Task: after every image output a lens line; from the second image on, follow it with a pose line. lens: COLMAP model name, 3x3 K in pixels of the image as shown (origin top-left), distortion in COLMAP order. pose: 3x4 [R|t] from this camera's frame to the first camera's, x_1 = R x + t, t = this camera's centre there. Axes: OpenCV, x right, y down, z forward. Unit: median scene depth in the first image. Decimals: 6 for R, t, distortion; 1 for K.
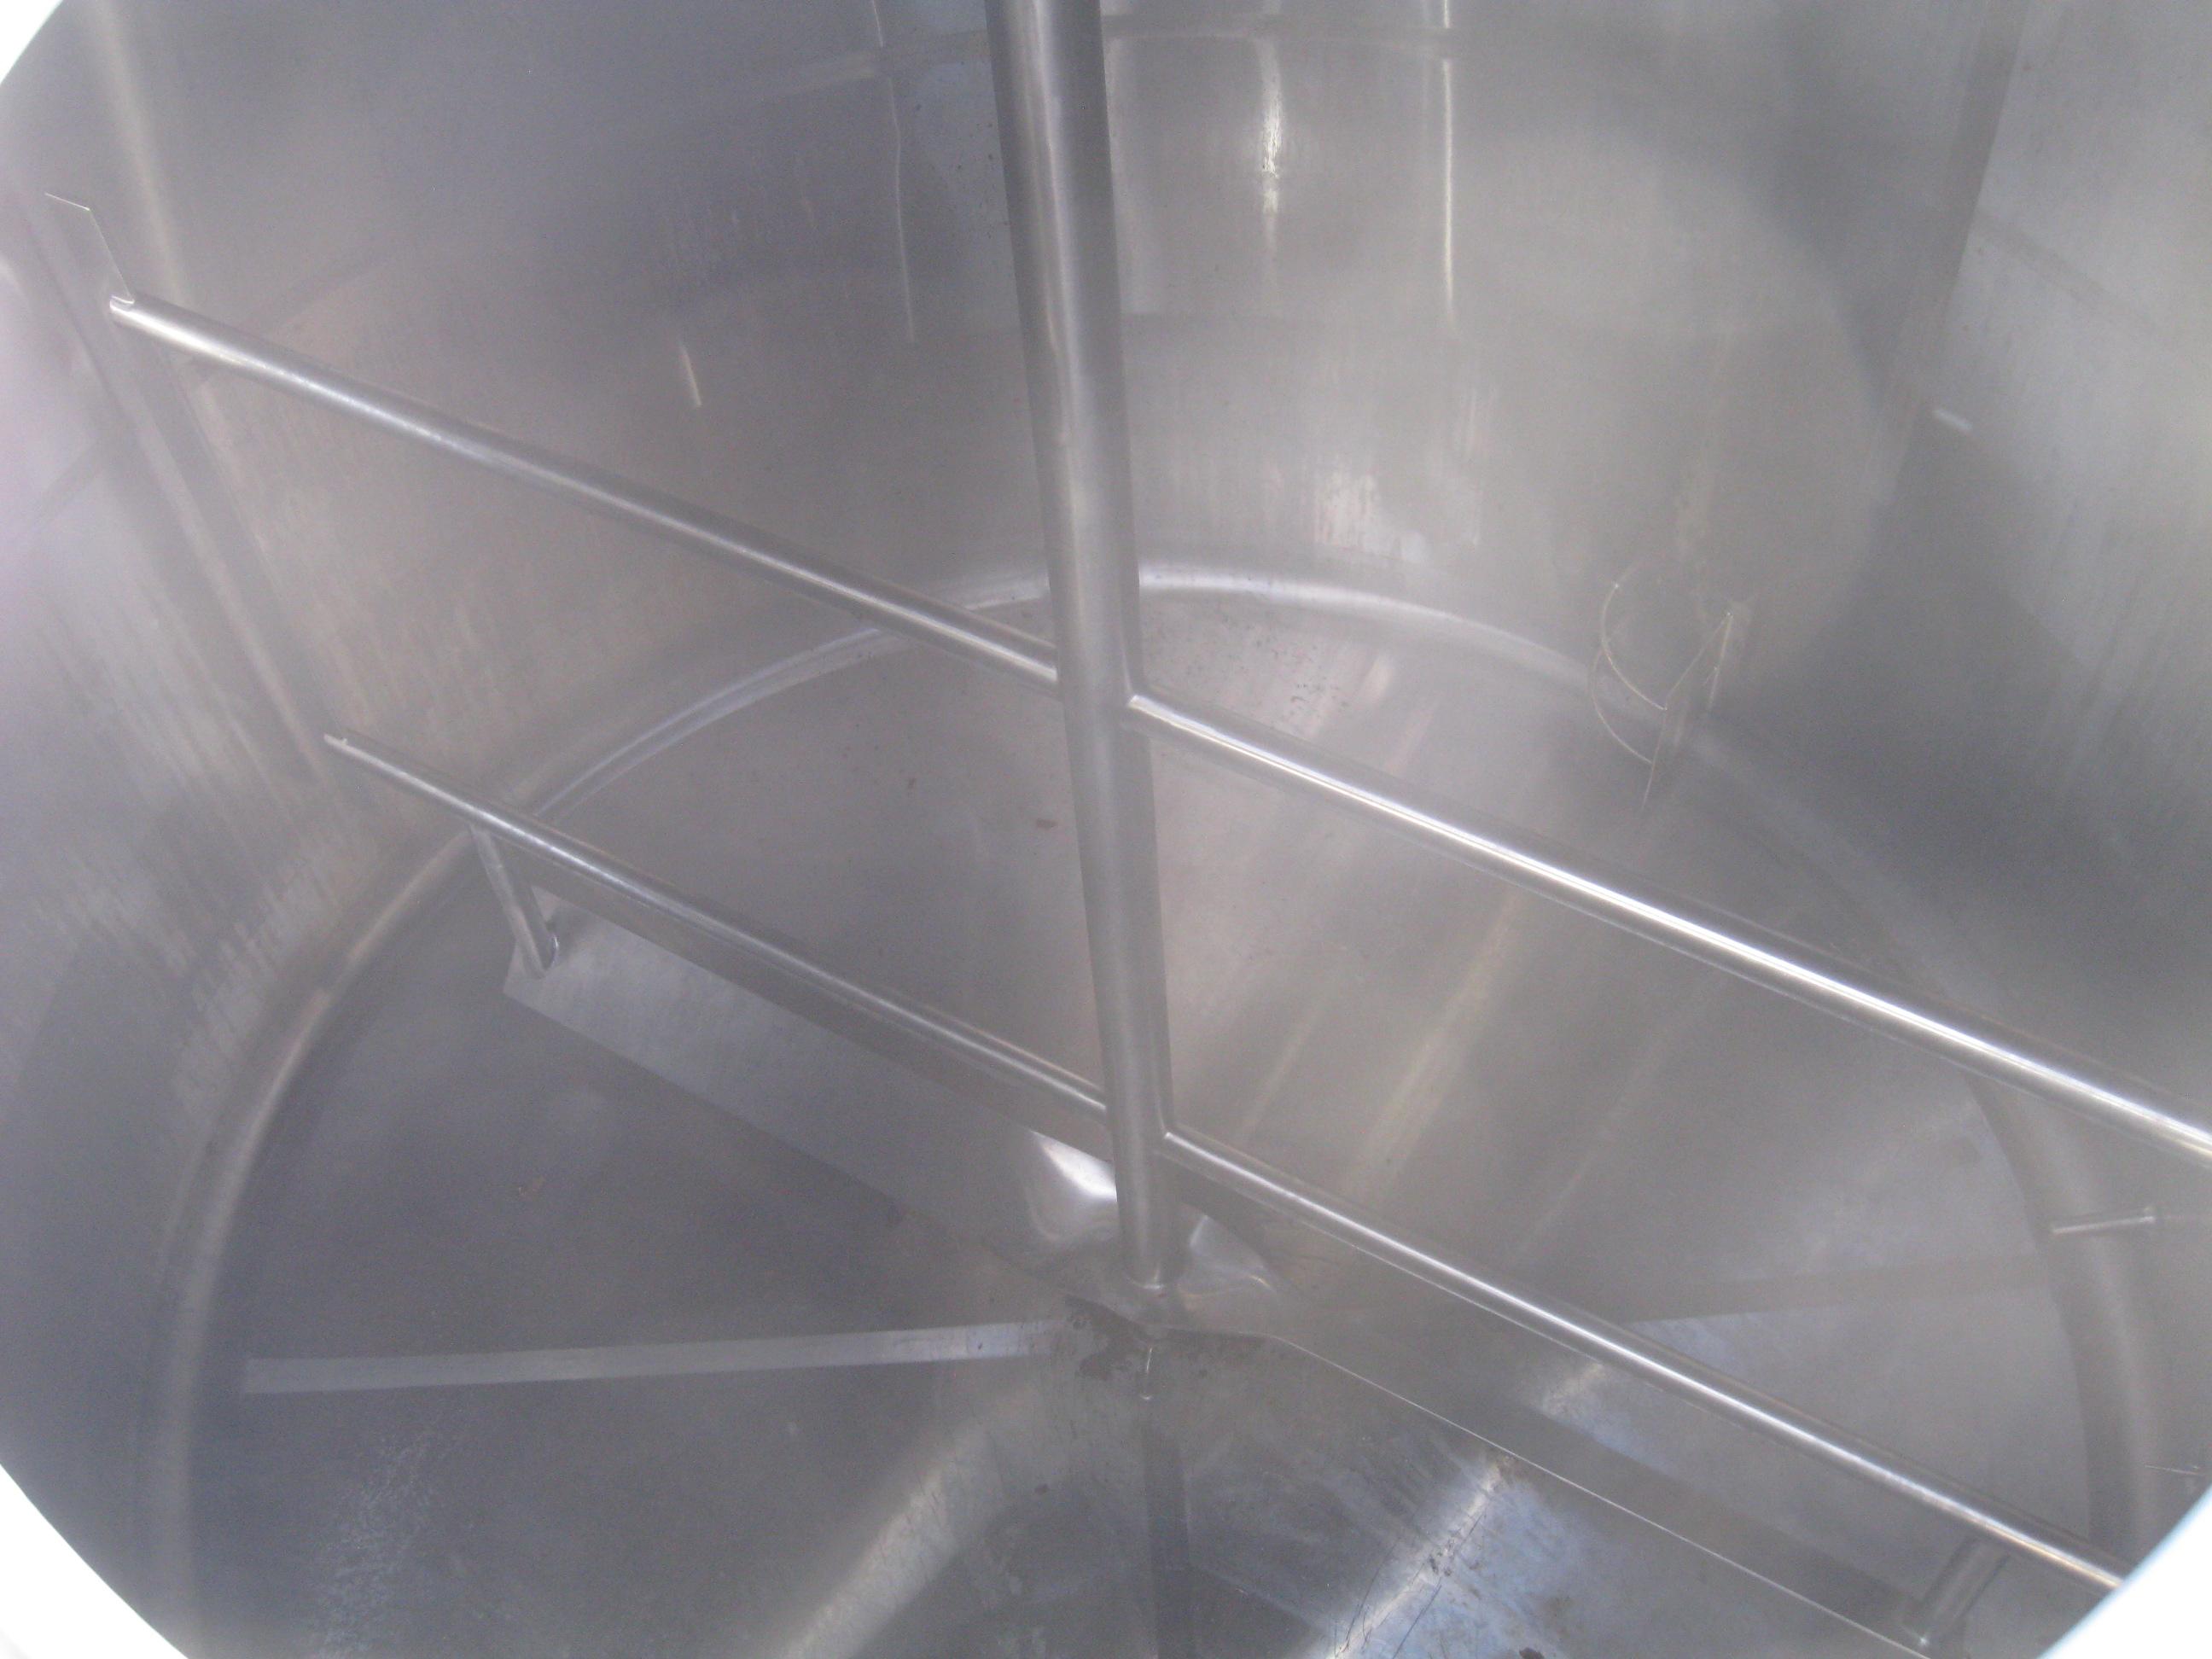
lens RADIAL K [[2255.6, 0, 1050.9], [0, 2255.6, 836.0], [0, 0, 1]] dist [-0.134506, 0.072046]
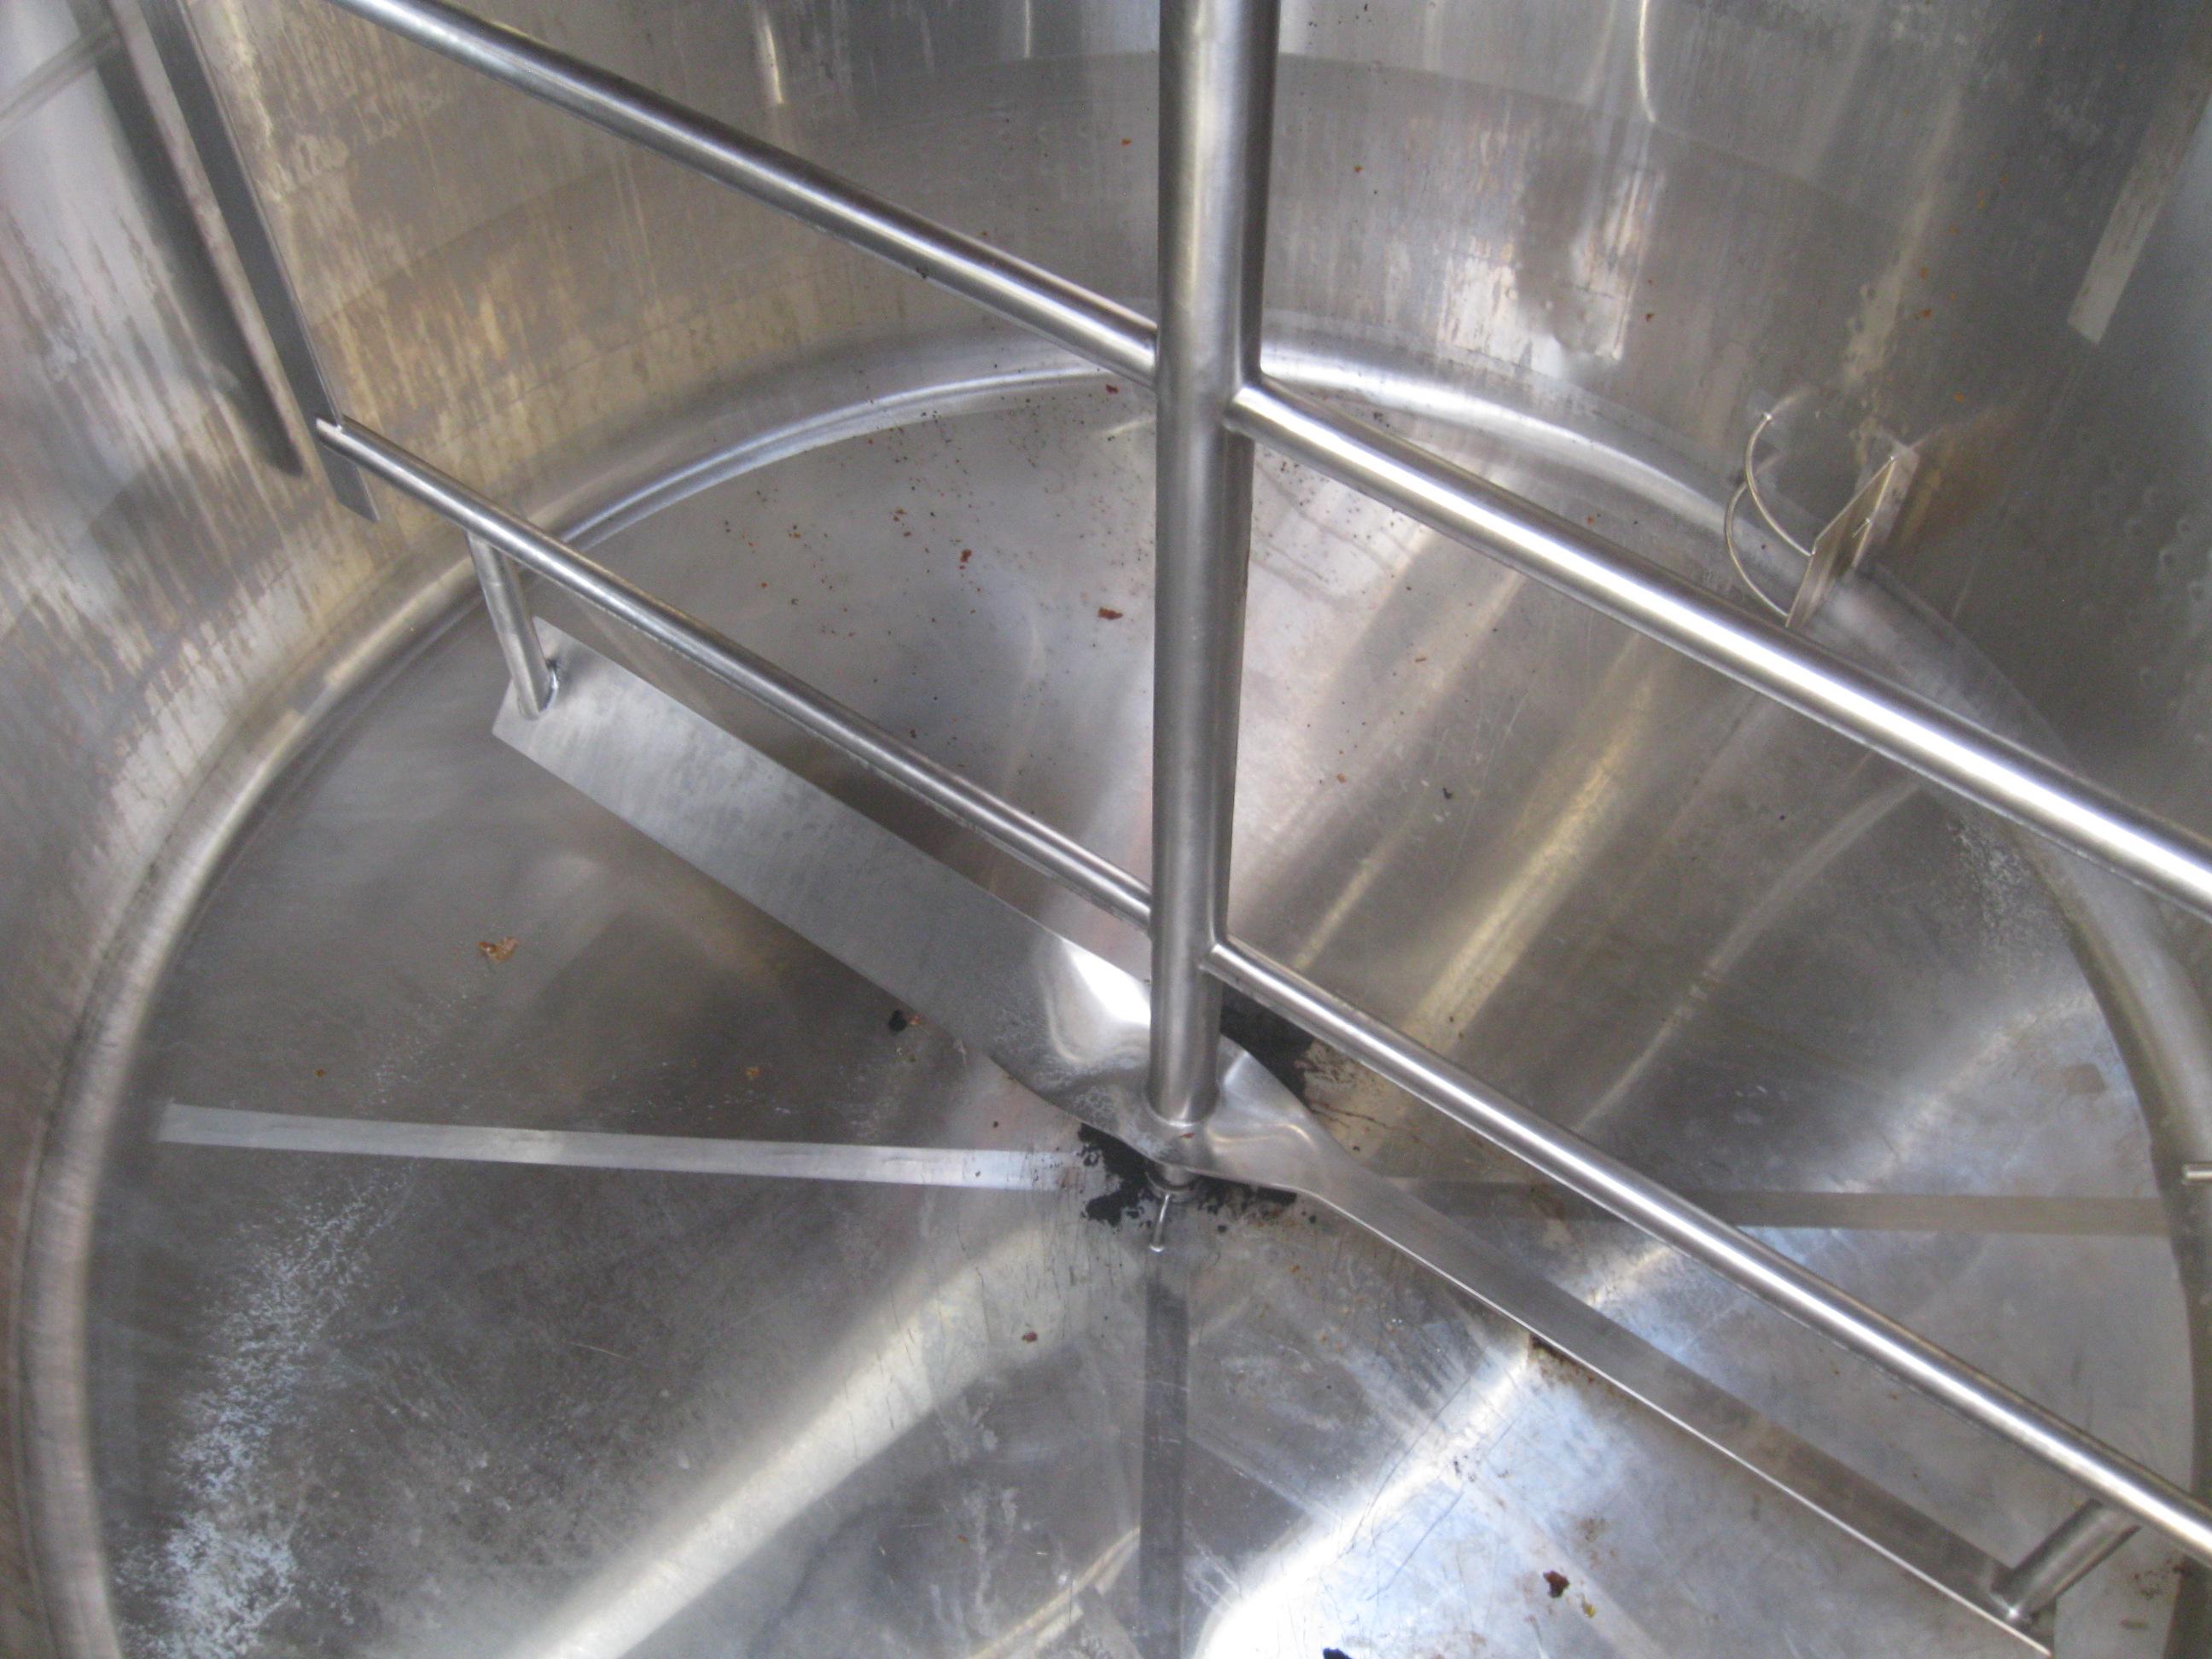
lens RADIAL K [[2255.6, 0, 1050.9], [0, 2255.6, 836.0], [0, 0, 1]] dist [-0.134506, 0.072046]
pose [[0.994491, 0.103529, -0.016388, -0.001938], [-0.102479, 0.993185, 0.055507, 0.041539], [0.022023, -0.053522, 0.998324, 0.111719]]
